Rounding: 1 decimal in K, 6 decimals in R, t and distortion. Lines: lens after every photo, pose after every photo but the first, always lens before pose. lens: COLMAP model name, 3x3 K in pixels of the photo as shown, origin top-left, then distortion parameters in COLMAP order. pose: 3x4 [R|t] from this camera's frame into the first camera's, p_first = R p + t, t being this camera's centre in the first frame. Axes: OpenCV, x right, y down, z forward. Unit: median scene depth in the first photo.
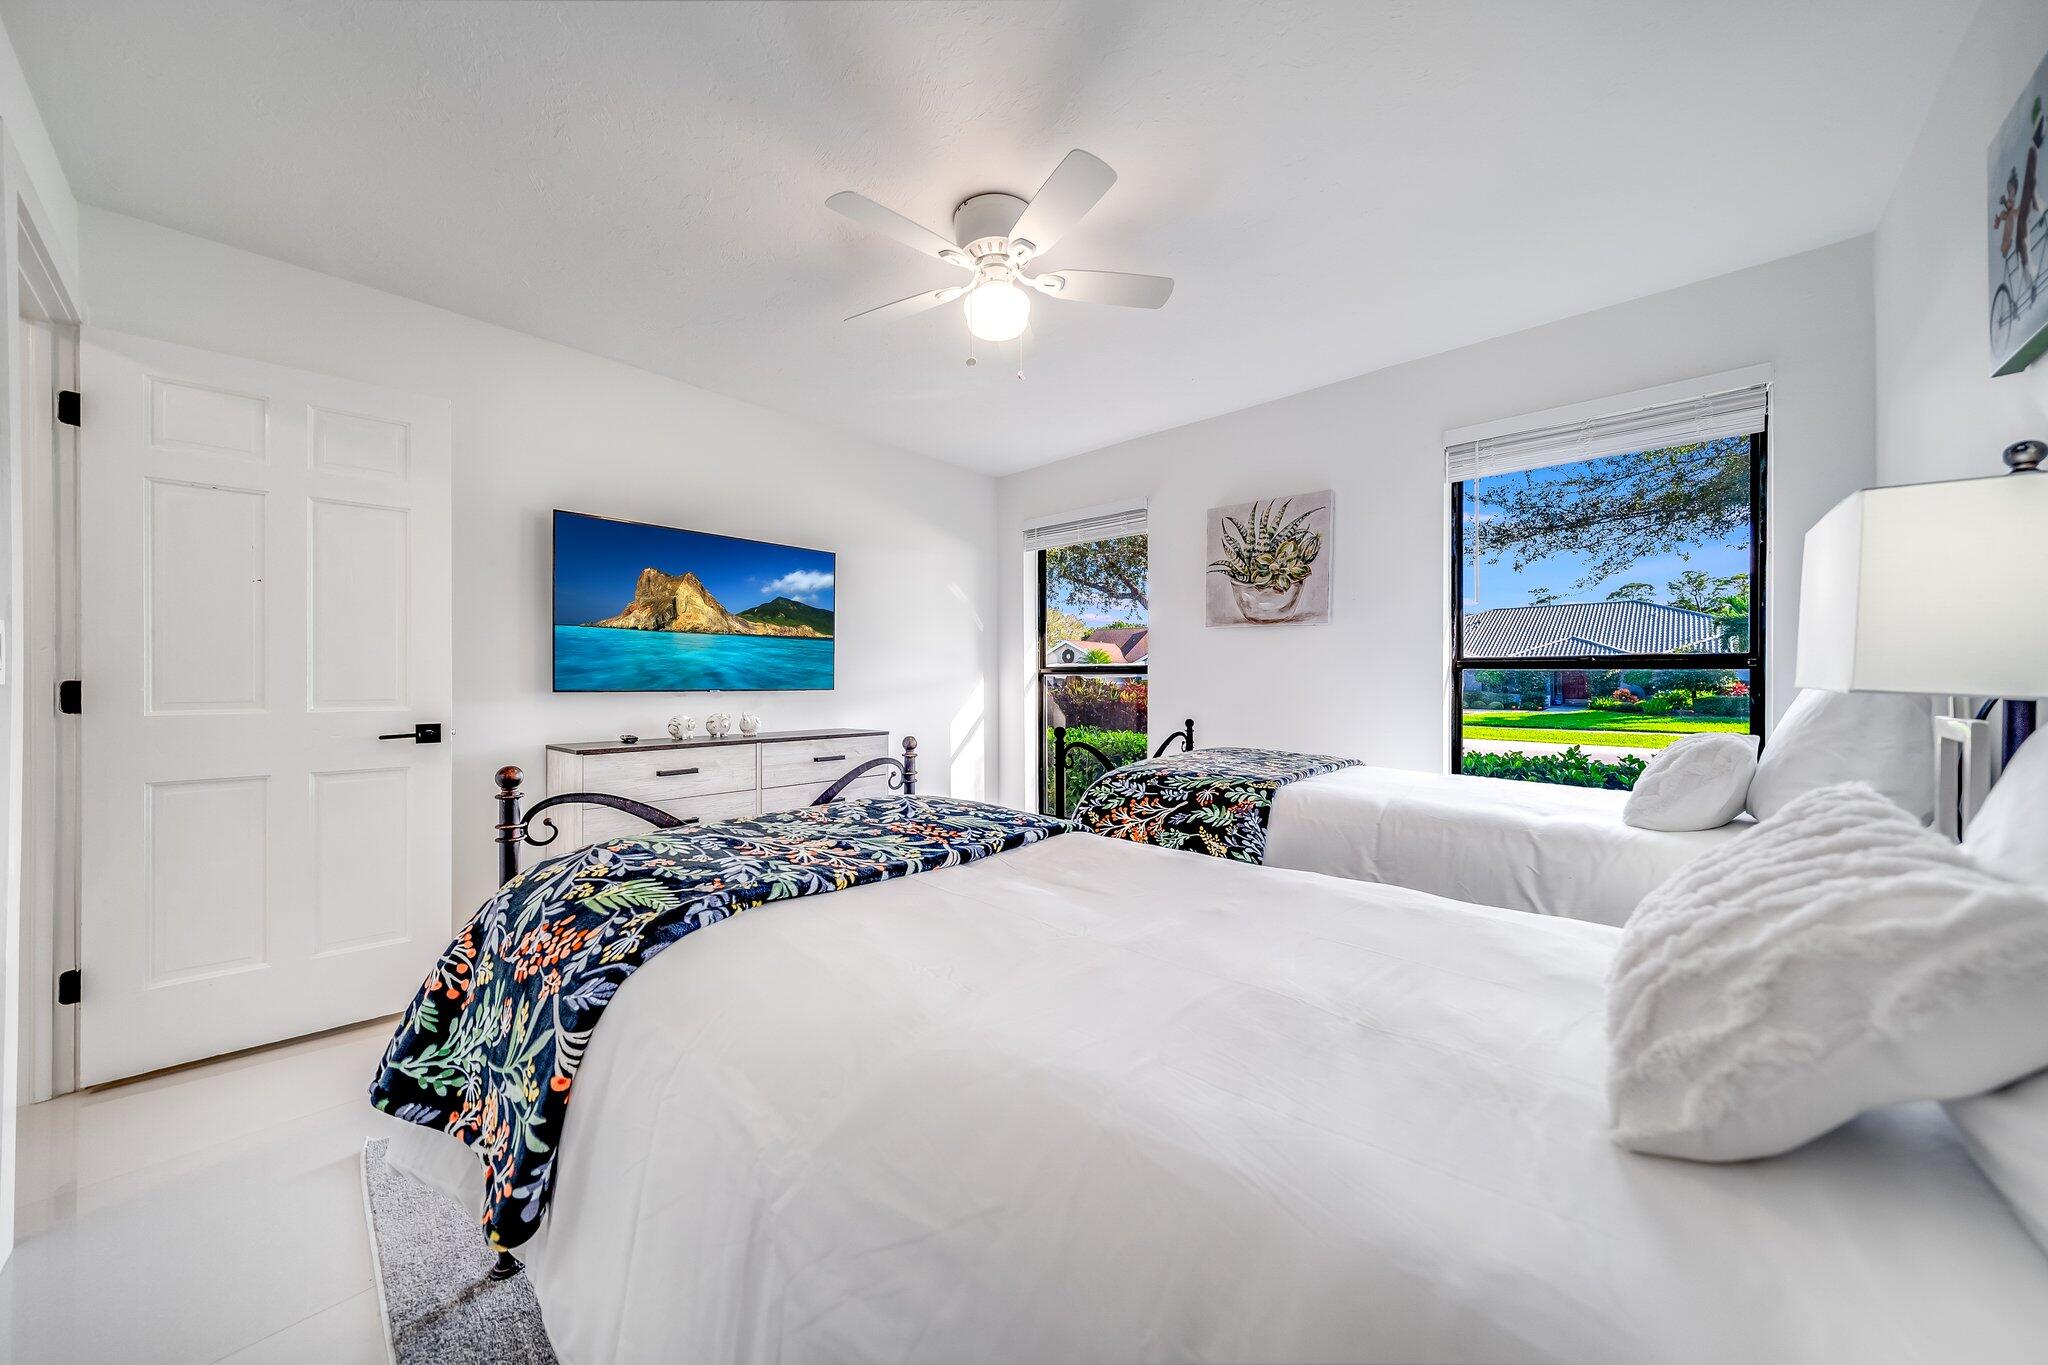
lens RADIAL K [[709.0, 0, 1023.5], [0, 709.0, 668.6], [0, 0, 1]] dist [0.000678, 0.000026]
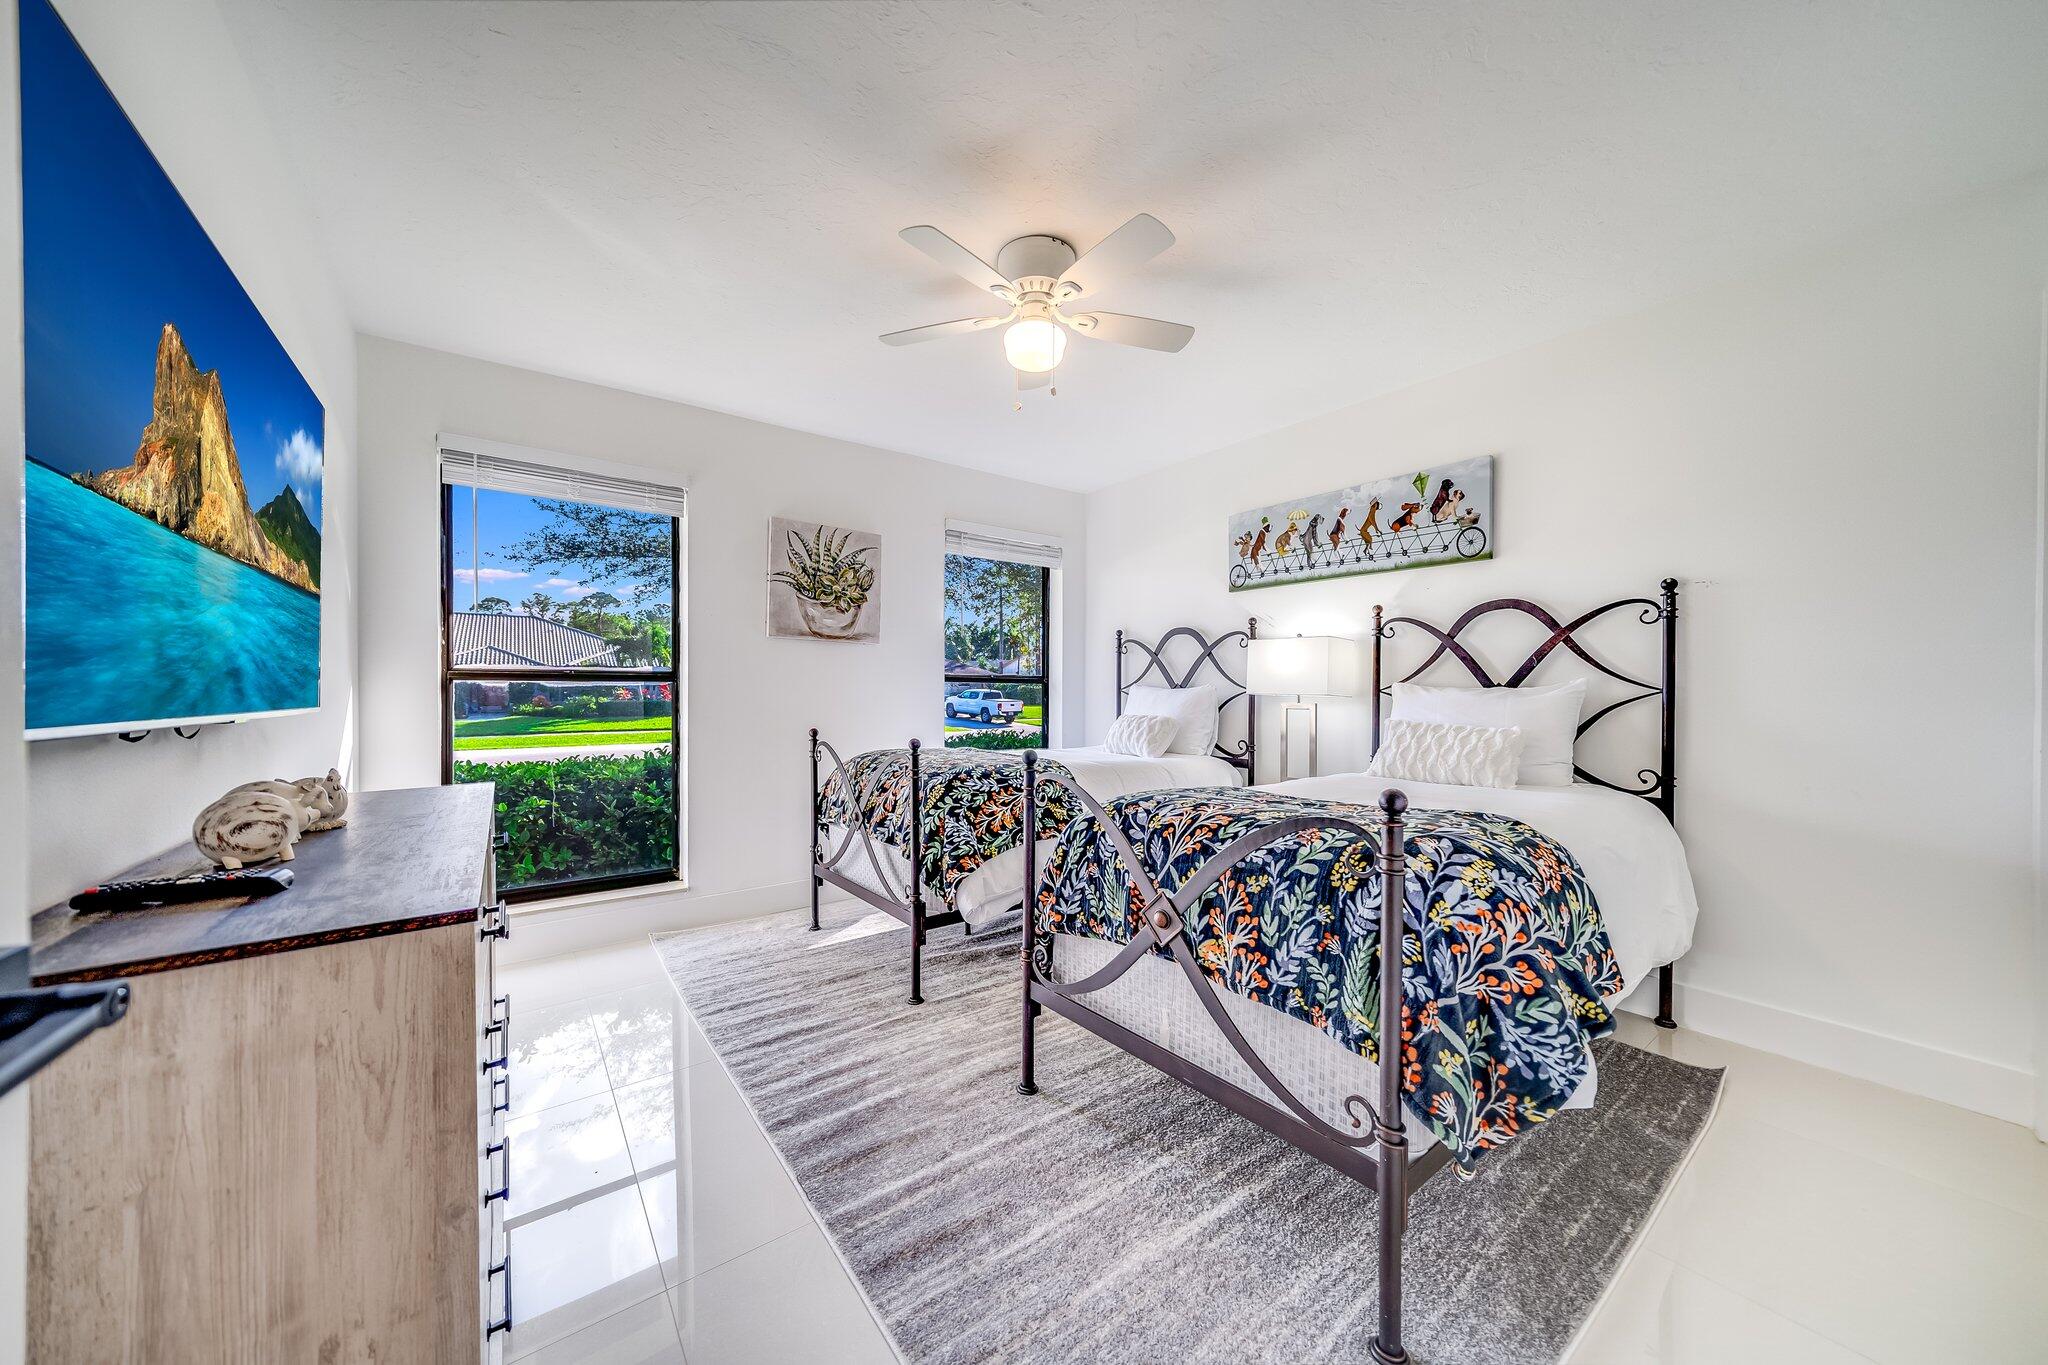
lens RADIAL K [[694.4, 0, 1016.7], [0, 694.4, 684.4], [0, 0, 1]] dist [0.000987, 0.000155]
pose [[0.184430, 0.007881, 0.982814, -0.661449], [-0.019804, 0.999795, -0.004301, 0.006191], [-0.982646, -0.018671, 0.184549, 0.512642]]
